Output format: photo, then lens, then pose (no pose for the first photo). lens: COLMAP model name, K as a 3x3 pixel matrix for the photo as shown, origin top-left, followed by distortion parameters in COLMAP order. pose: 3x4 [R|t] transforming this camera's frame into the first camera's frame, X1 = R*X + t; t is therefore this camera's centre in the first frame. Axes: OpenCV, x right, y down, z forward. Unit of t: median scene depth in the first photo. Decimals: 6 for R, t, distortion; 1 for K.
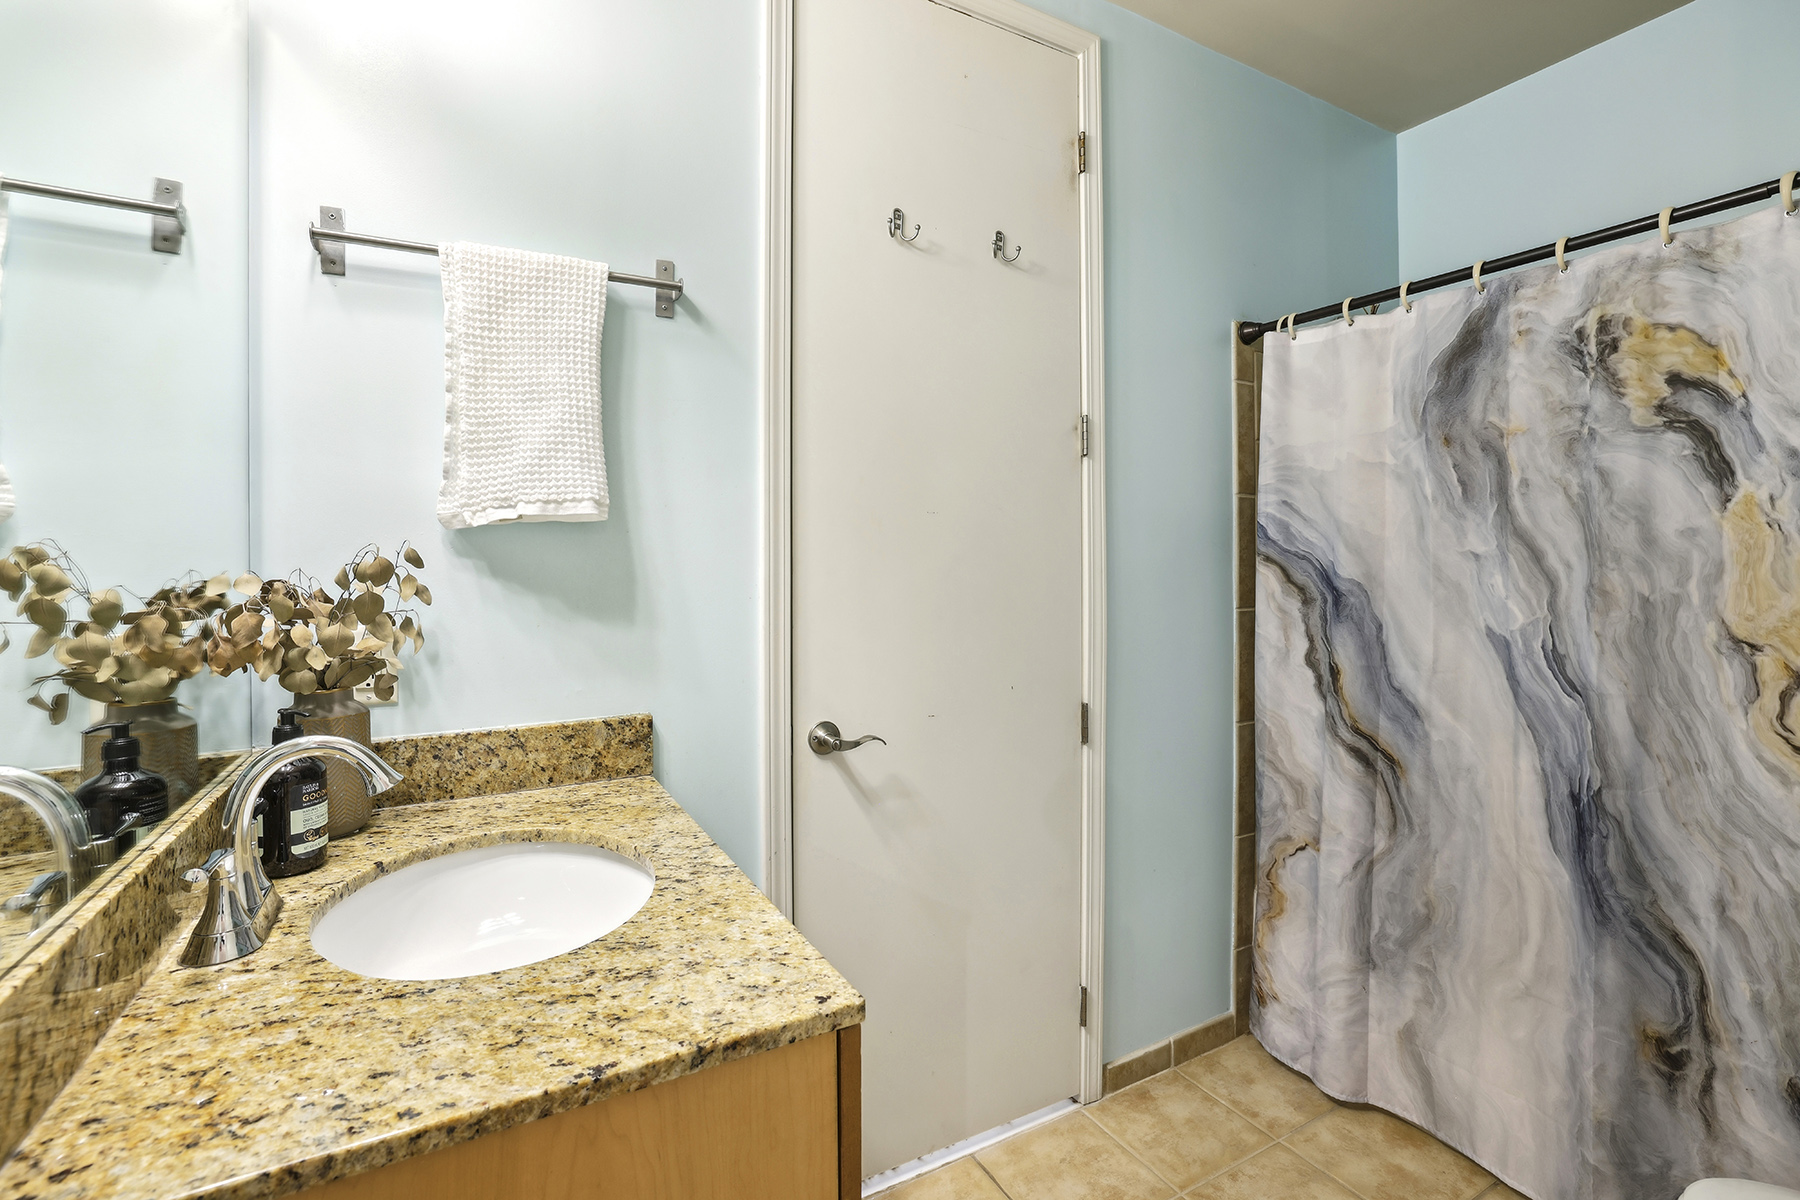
lens RADIAL K [[816.1, 0, 902.6], [0, 816.1, 566.3], [0, 0, 1]] dist [-0.038483, 0.013608]
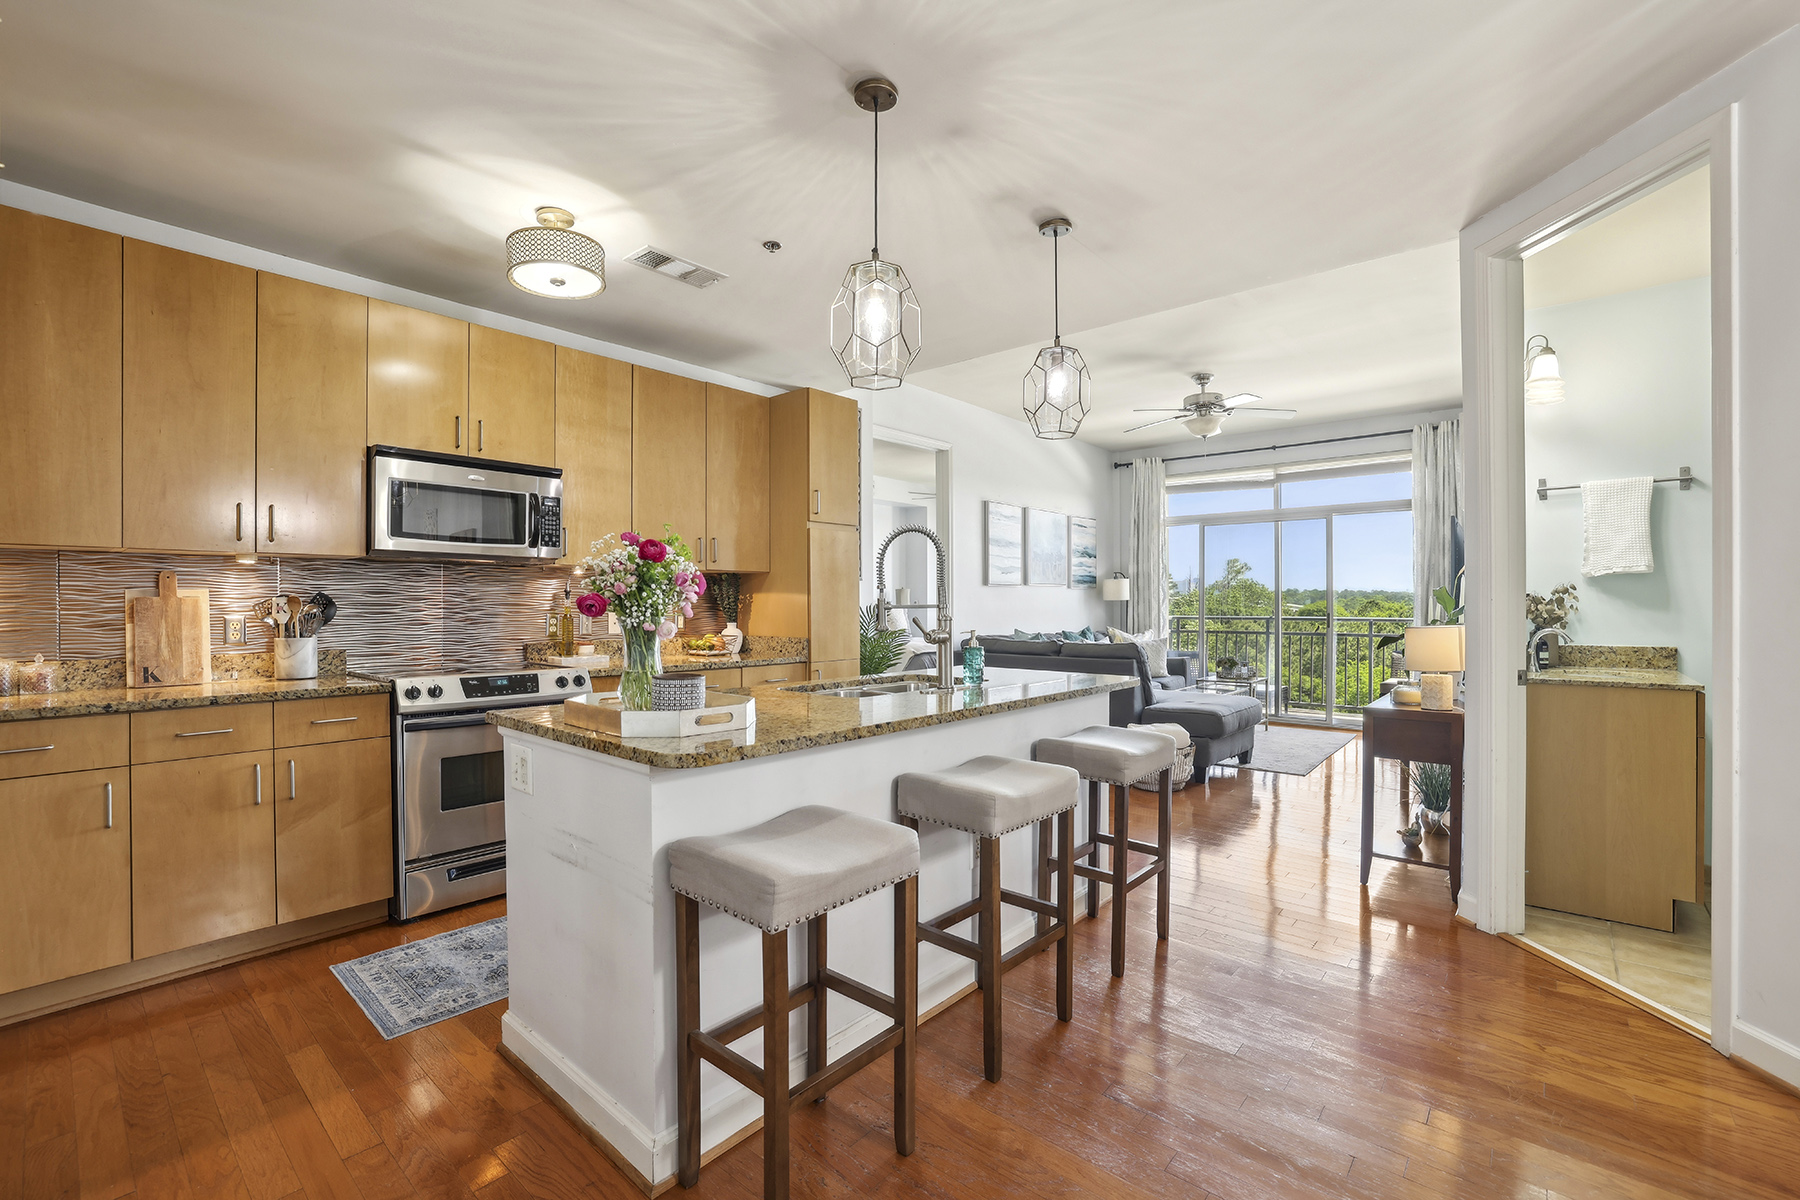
lens RADIAL K [[780.5, 0, 905.4], [0, 780.5, 600.2], [0, 0, 1]] dist [-0.038573, 0.013833]
pose [[0.354239, -0.001974, -0.935153, 1.182572], [-0.000987, 0.999996, -0.002485, 0.048485], [0.935154, 0.001804, 0.354236, -2.342271]]
